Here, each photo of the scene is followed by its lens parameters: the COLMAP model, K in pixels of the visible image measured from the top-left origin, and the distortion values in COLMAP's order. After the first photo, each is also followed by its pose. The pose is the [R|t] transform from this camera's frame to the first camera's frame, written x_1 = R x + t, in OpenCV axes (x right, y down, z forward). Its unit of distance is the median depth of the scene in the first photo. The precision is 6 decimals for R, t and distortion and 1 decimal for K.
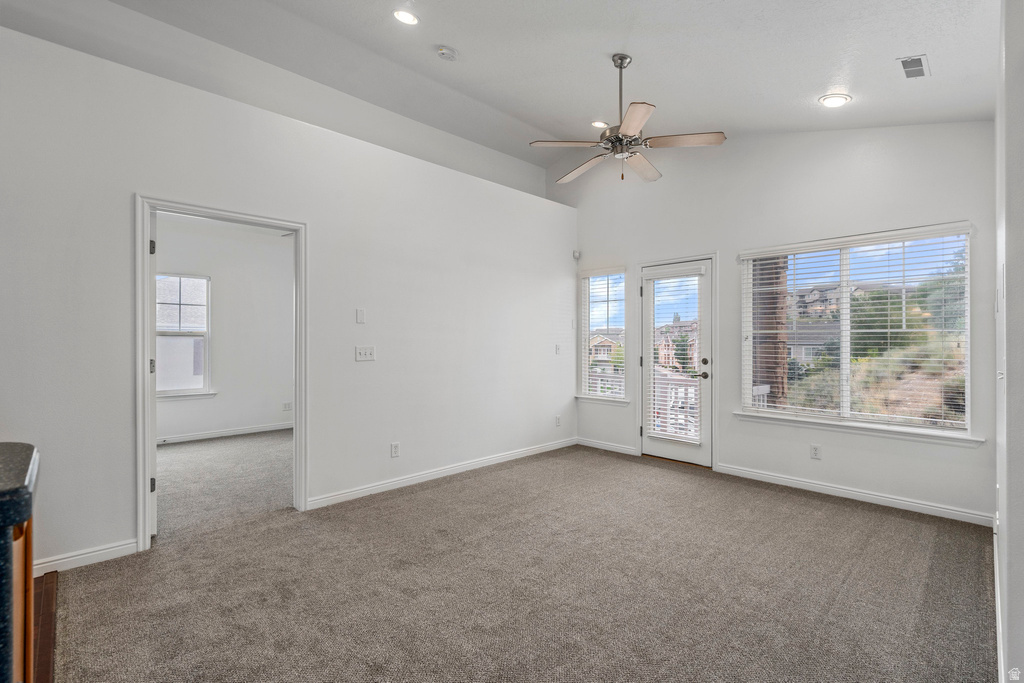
lens RADIAL K [[465.8, 0, 517.1], [0, 465.8, 338.7], [0, 0, 1]] dist [0.000887, 0.000780]
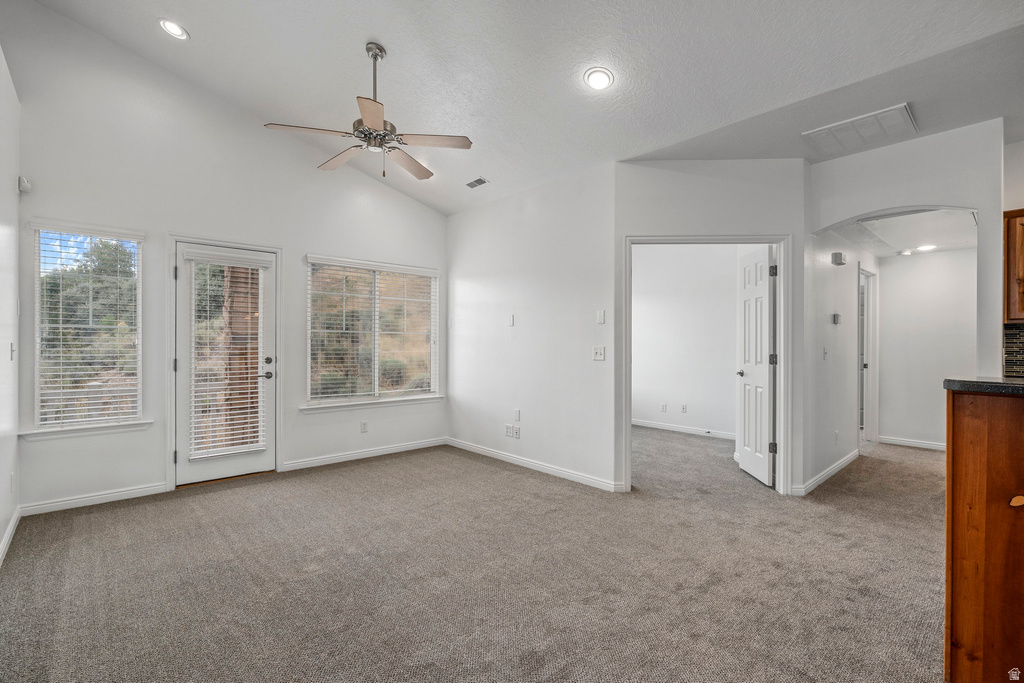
lens RADIAL K [[461.9, 0, 513.7], [0, 461.9, 344.4], [0, 0, 1]] dist [-0.001141, -0.000174]
pose [[0.035932, -0.002689, 0.999351, -0.609648], [-0.007775, 0.999965, 0.002970, 0.011510], [-0.999324, -0.007876, 0.035910, 0.555031]]
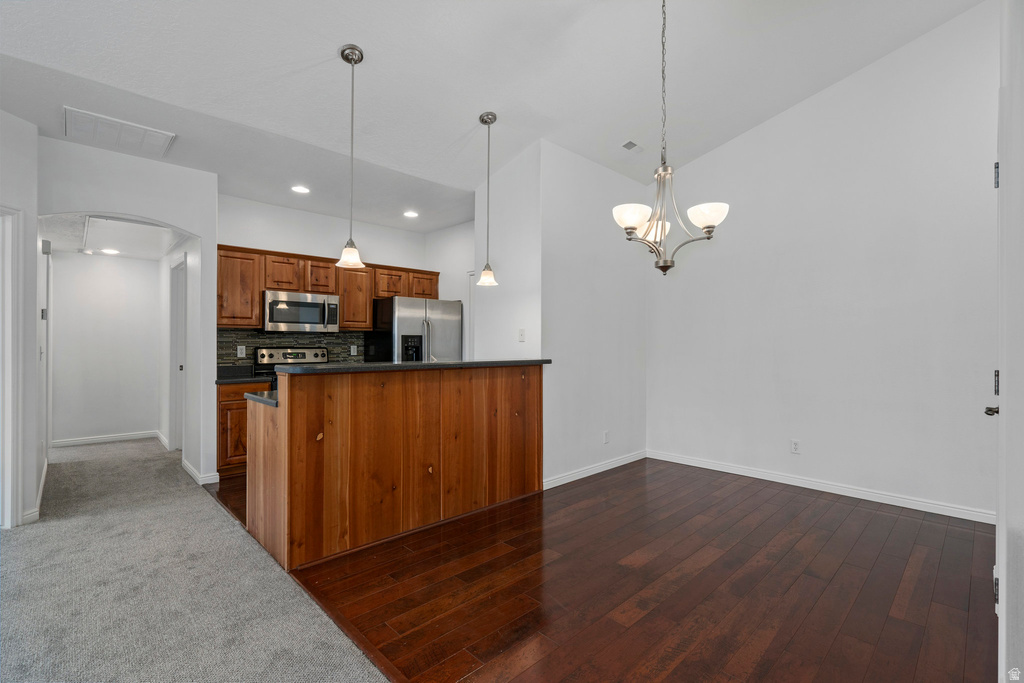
lens RADIAL K [[464.6, 0, 509.5], [0, 464.6, 343.3], [0, 0, 1]] dist [0.001657, 0.000817]
pose [[-0.999821, -0.002435, 0.018771, -0.484135], [-0.002528, 0.999985, -0.004931, 0.011638], [-0.018759, -0.004978, -0.999812, 0.804524]]
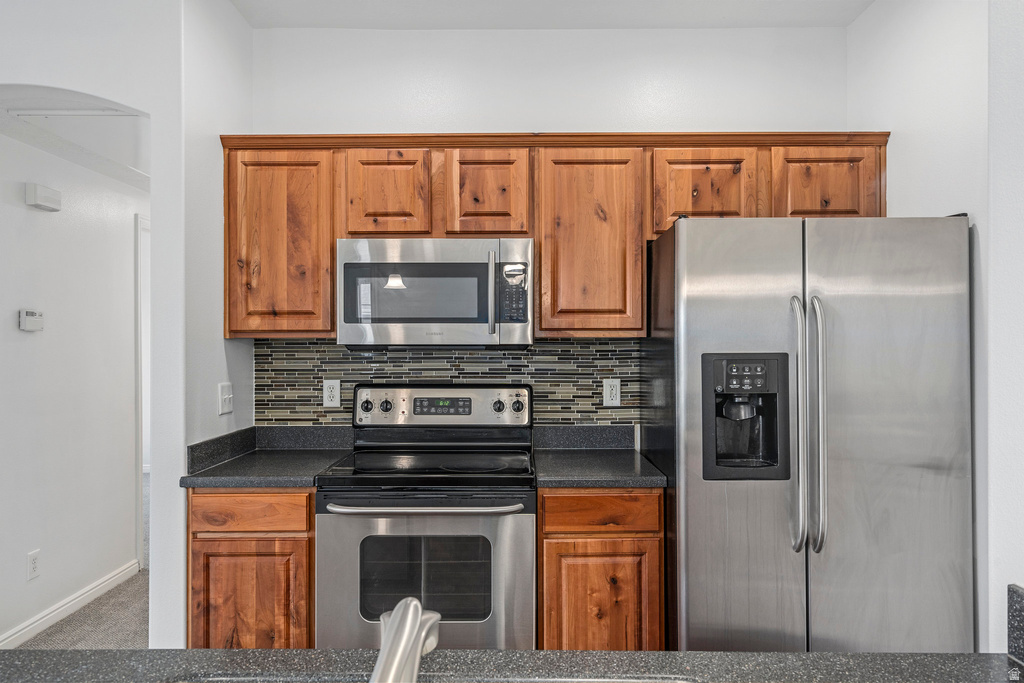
lens RADIAL K [[694.2, 0, 516.1], [0, 694.2, 342.2], [0, 0, 1]] dist [0.006761, 0.001504]
pose [[-0.712679, 0.004471, 0.701476, -0.436741], [-0.000578, 0.999976, -0.006960, -0.023081], [-0.701490, -0.005366, -0.712659, -0.020631]]
